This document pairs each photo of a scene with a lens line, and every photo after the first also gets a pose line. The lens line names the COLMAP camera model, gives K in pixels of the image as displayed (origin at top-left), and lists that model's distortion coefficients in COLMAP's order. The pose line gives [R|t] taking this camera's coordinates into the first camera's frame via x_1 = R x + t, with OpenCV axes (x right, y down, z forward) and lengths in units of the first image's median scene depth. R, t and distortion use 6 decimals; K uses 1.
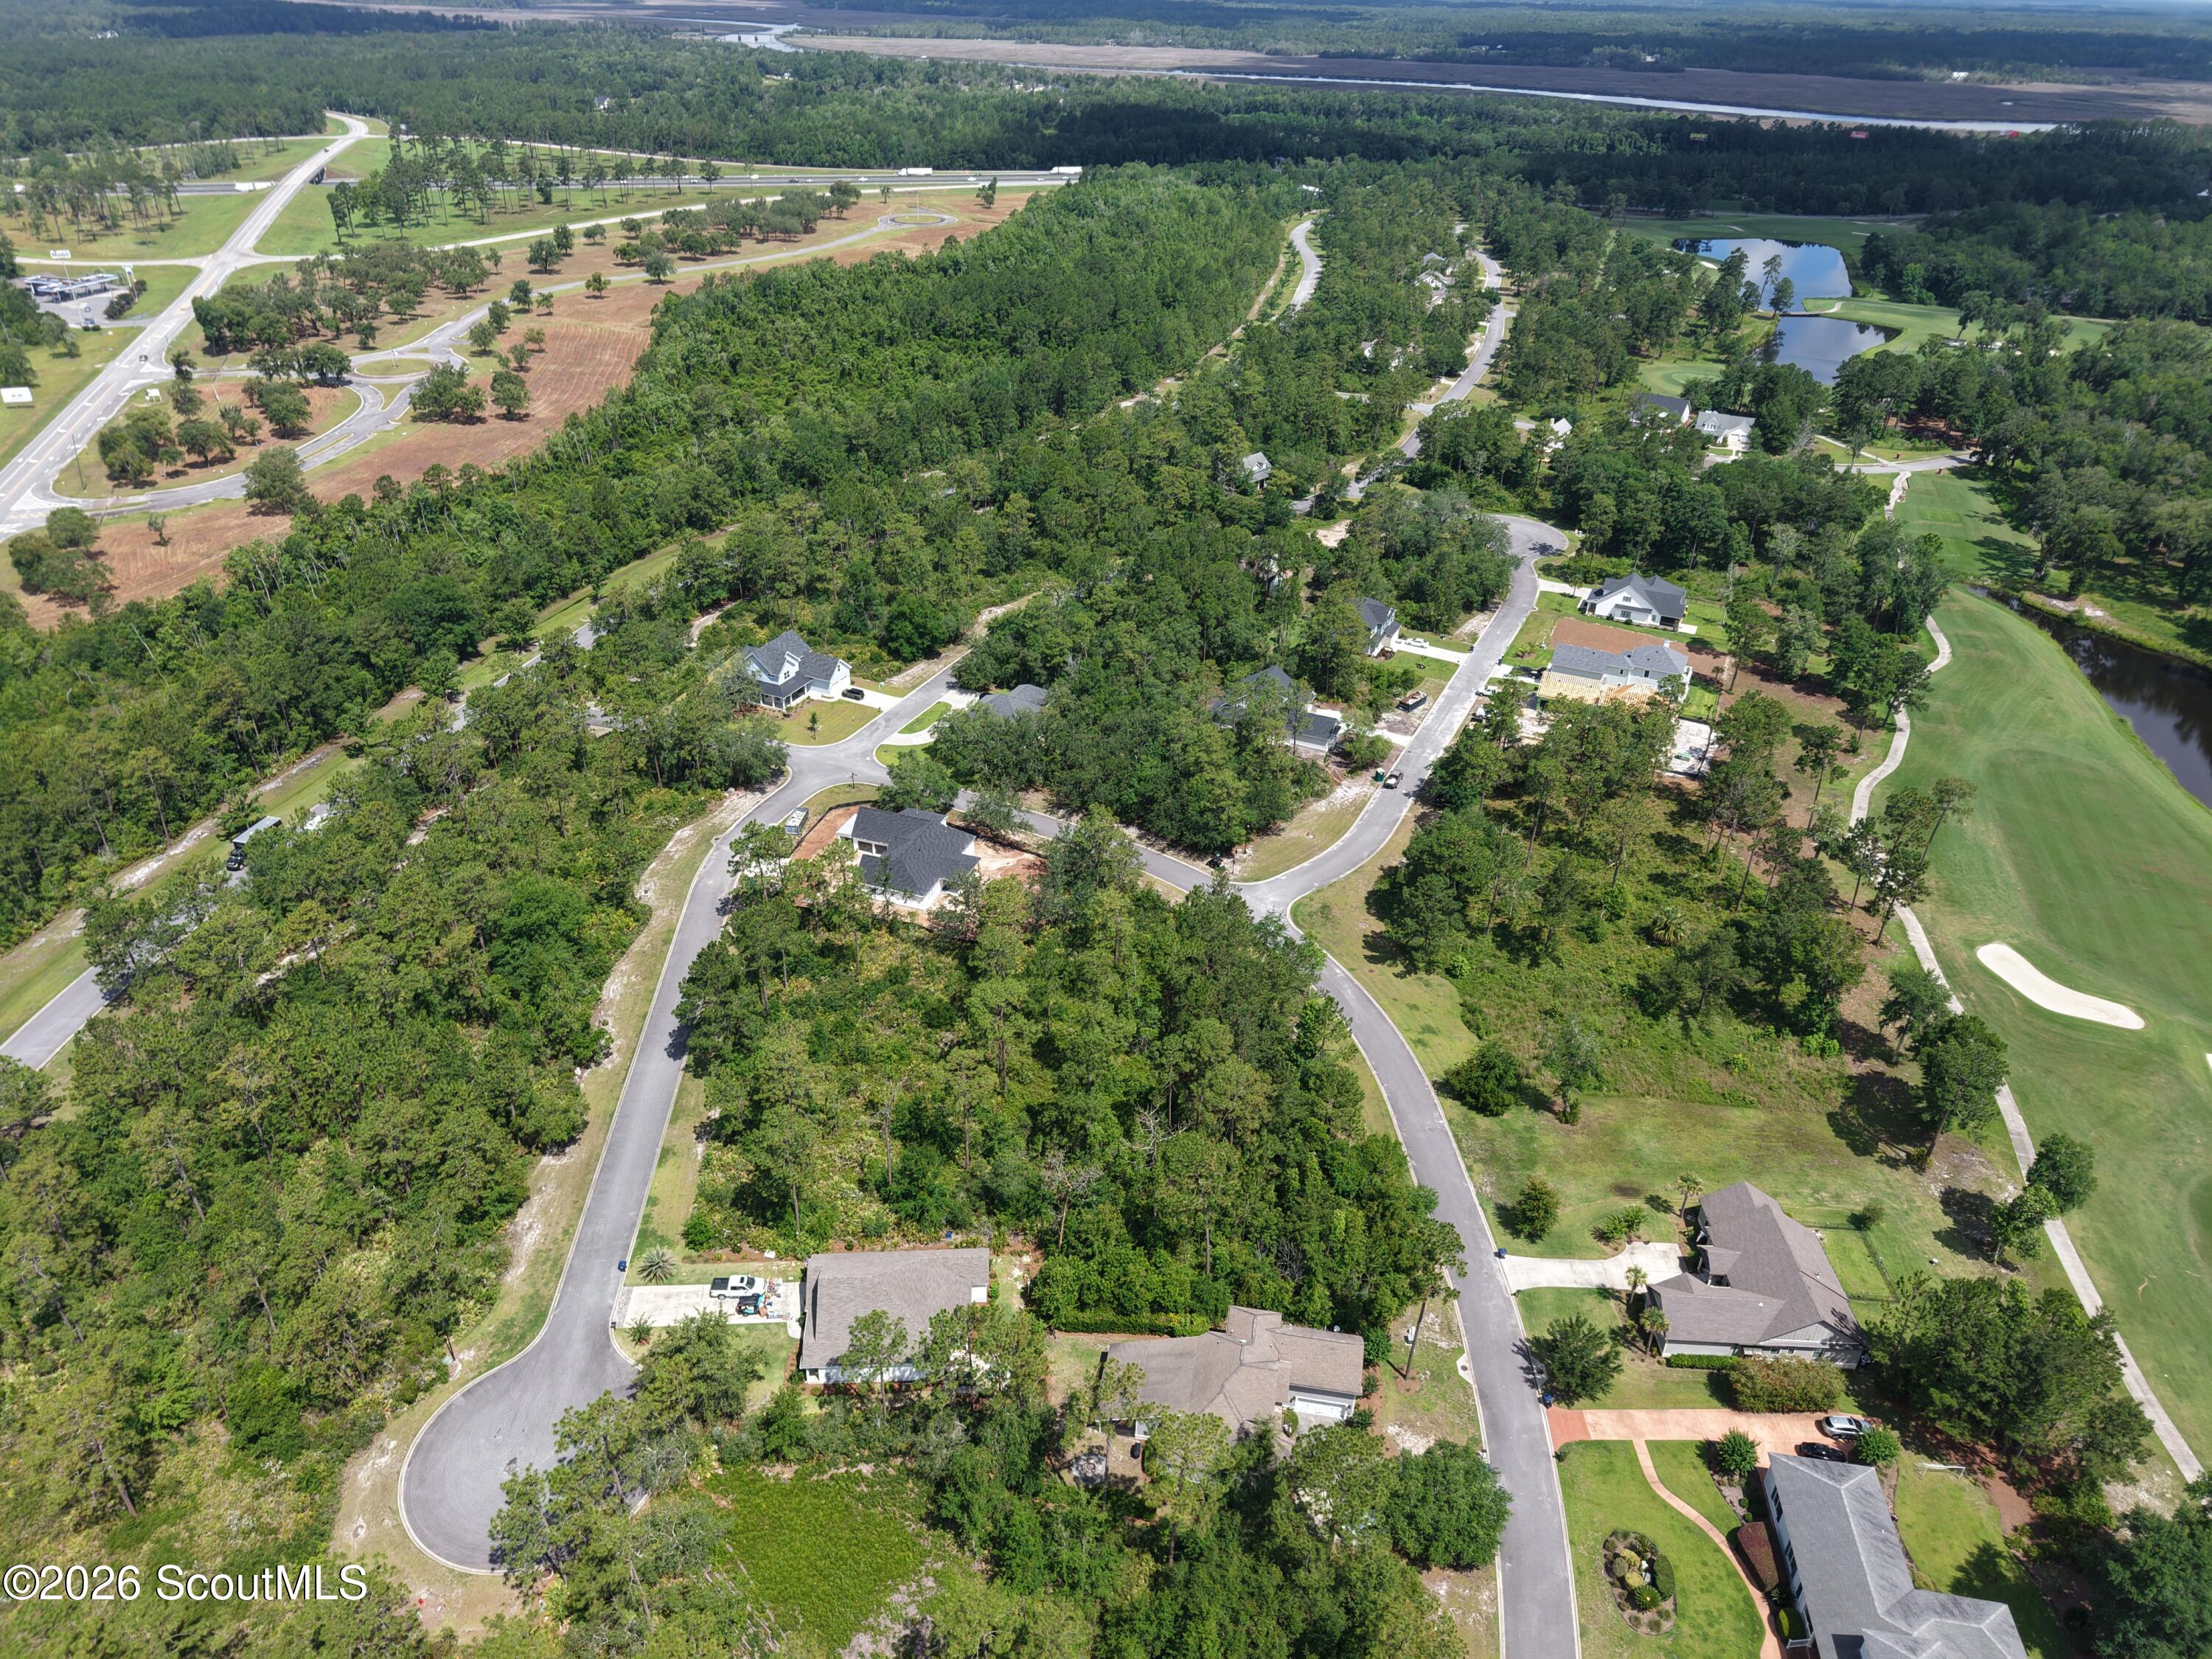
lens RADIAL K [[1476.4, 0, 1103.1], [0, 1476.4, 825.8], [0, 0, 1]] dist [0.024554, -0.023665]
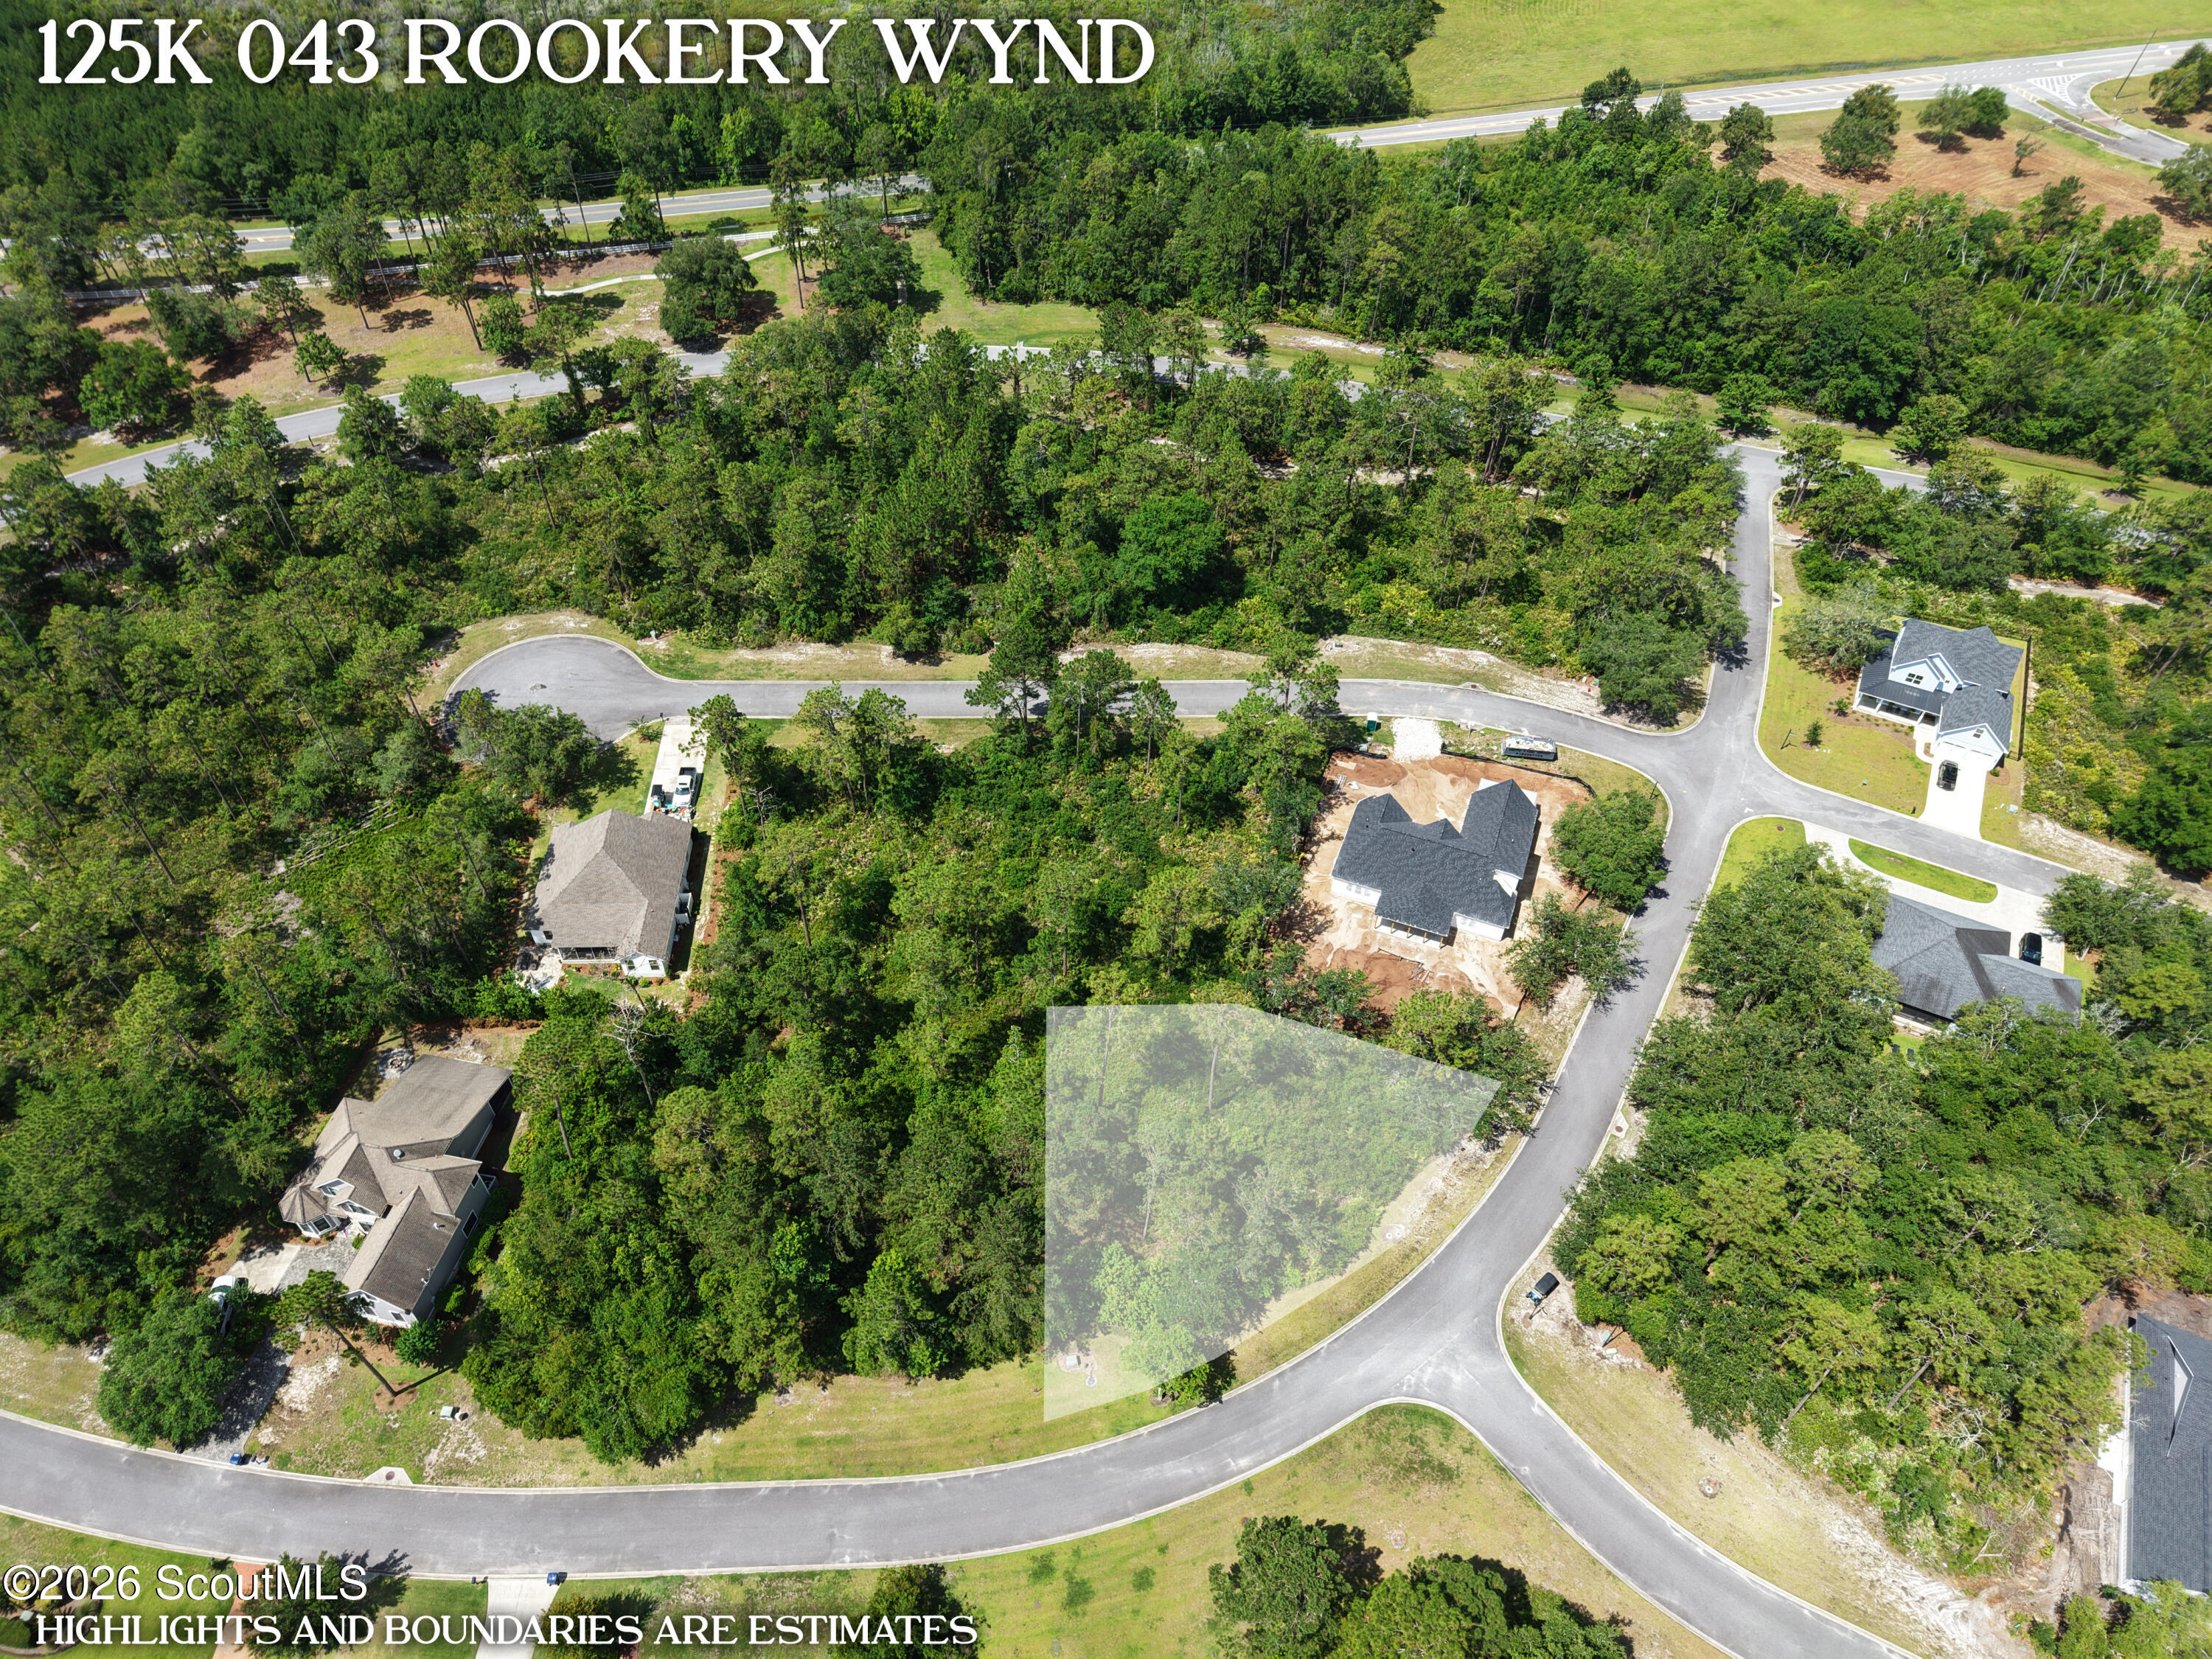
lens RADIAL K [[1476.4, 0, 1099.7], [0, 1476.4, 836.1], [0, 0, 1]] dist [0.024554, -0.023665]
pose [[-0.026794, 0.721469, -0.691928, 0.459070], [-0.523904, 0.579365, 0.624388, -0.443548], [0.851356, 0.379234, 0.362457, 0.782615]]
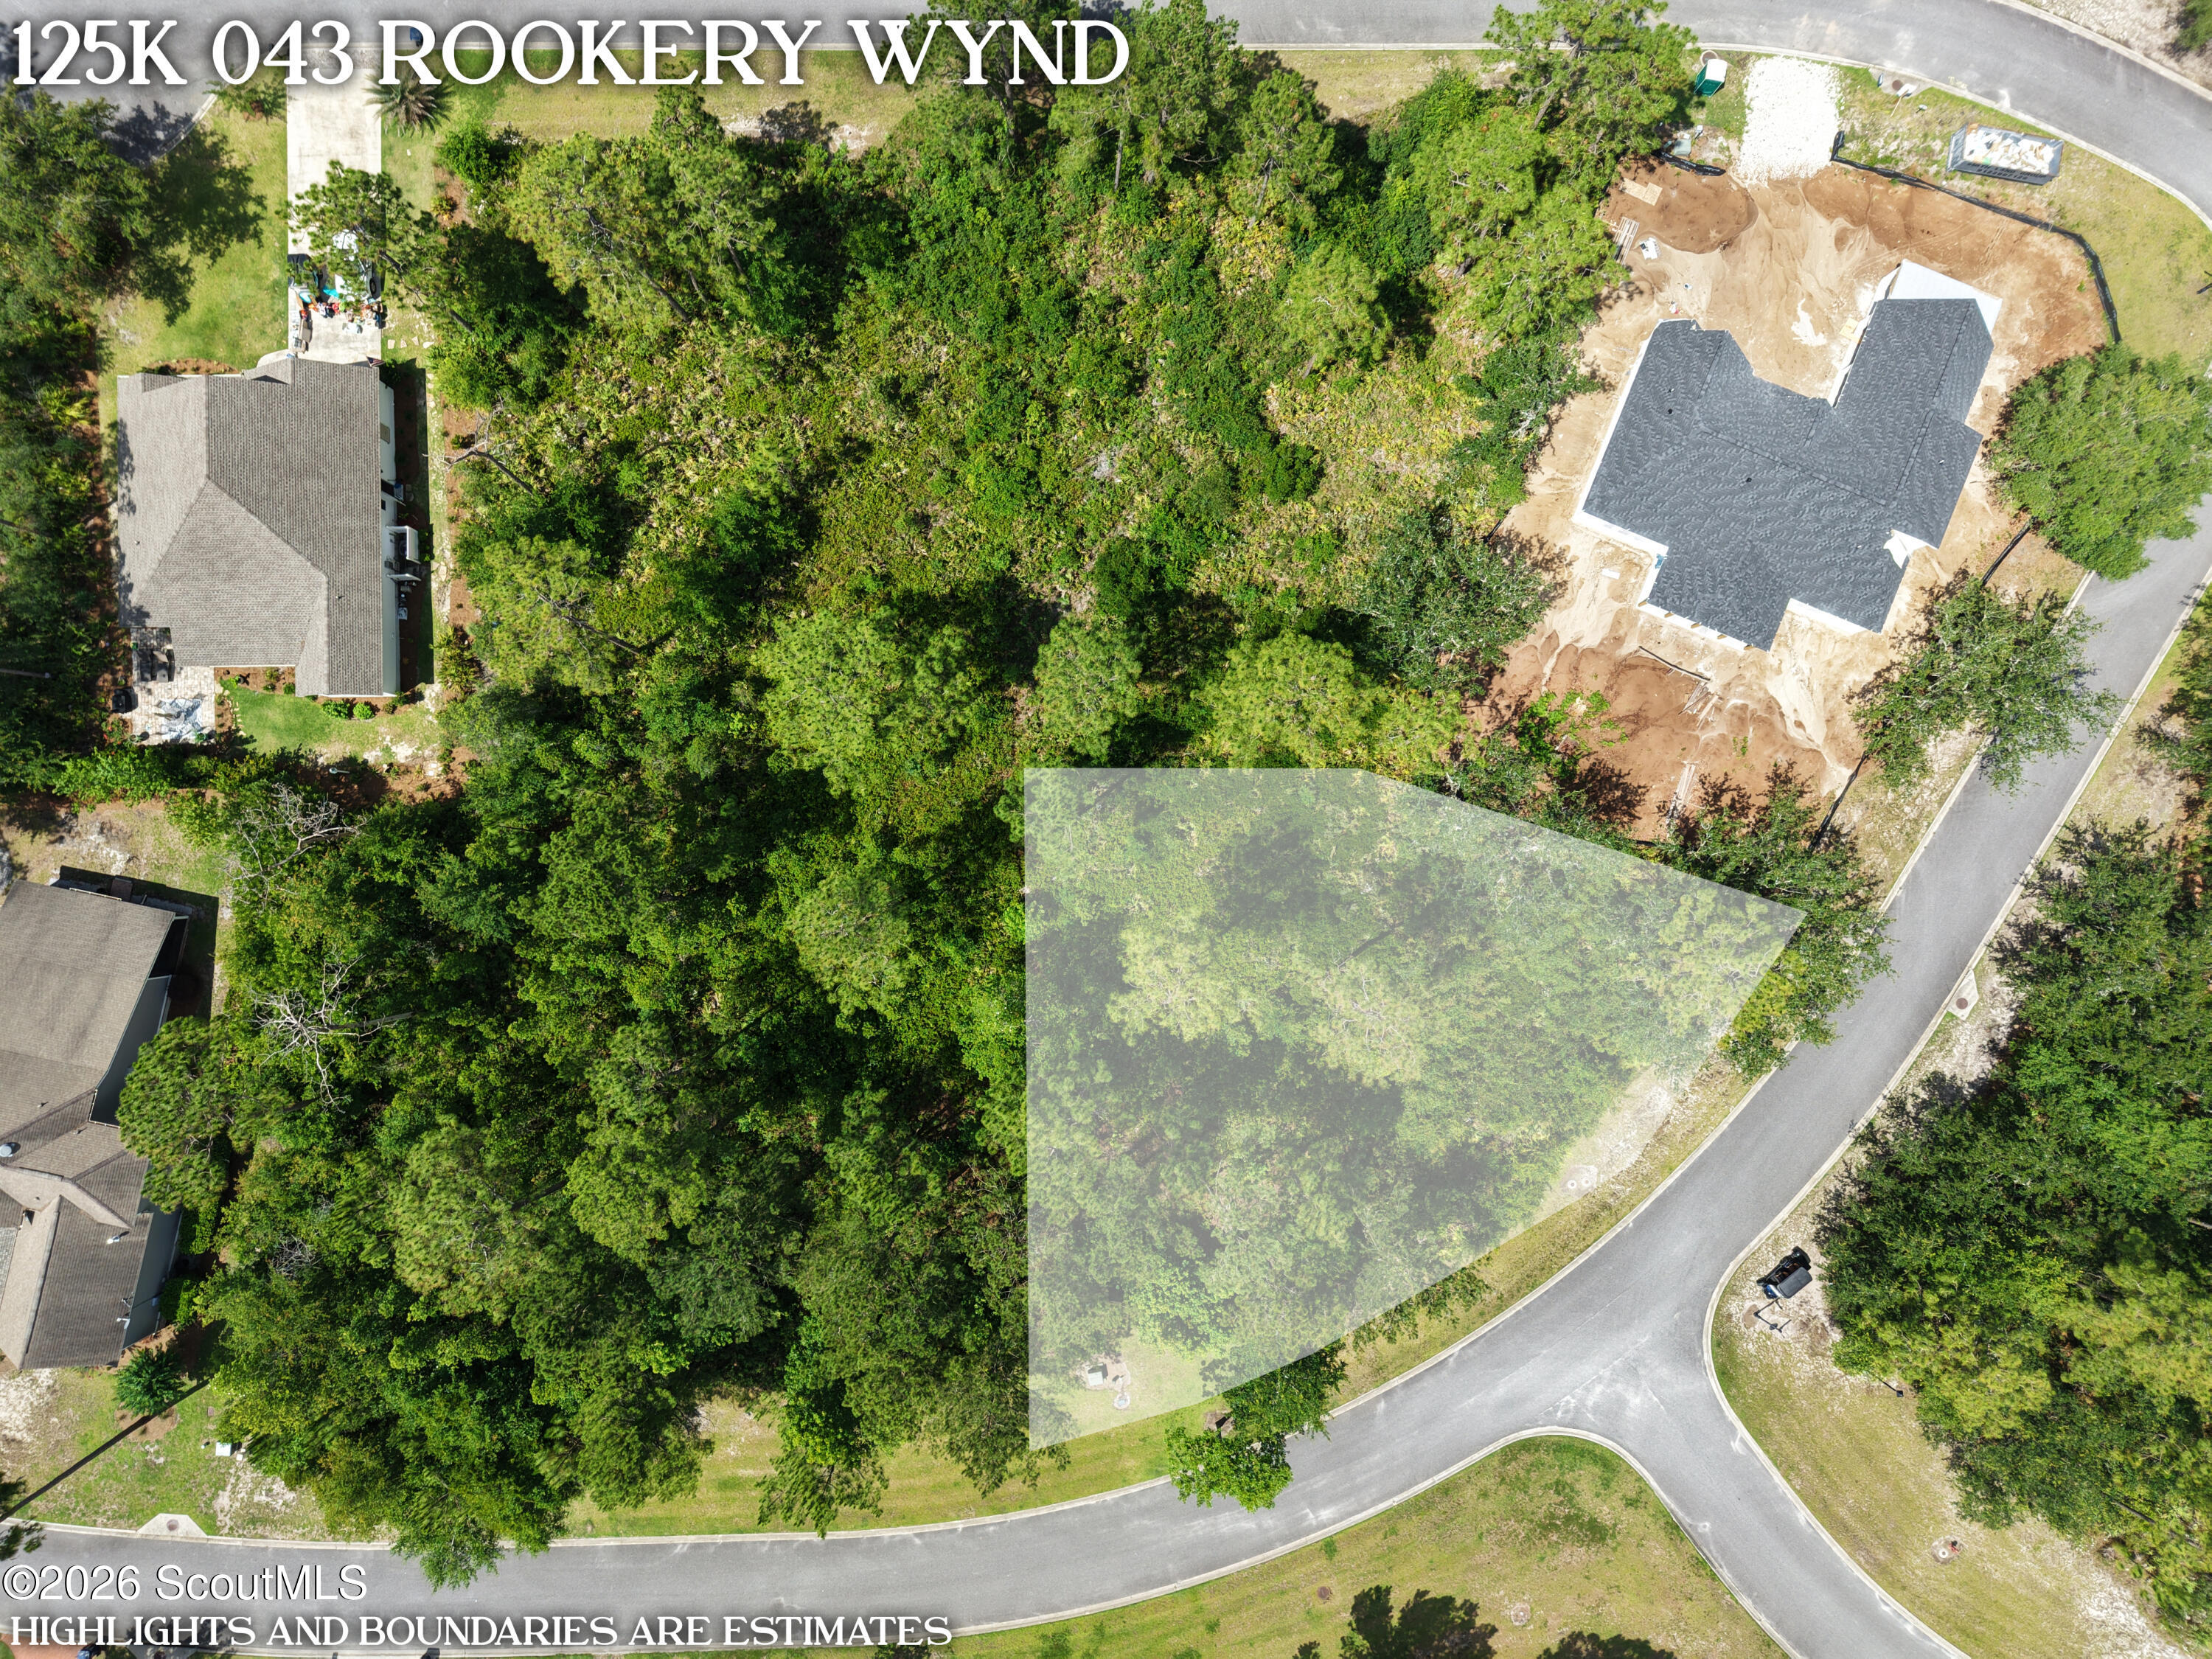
lens RADIAL K [[1476.4, 0, 1104.6], [0, 1476.4, 834.4], [0, 0, 1]] dist [0.024554, -0.023665]
pose [[-0.048436, 0.998199, -0.035389, -0.019155], [-0.525909, 0.004634, 0.850528, -0.275009], [0.849161, 0.059807, 0.524738, 0.853141]]
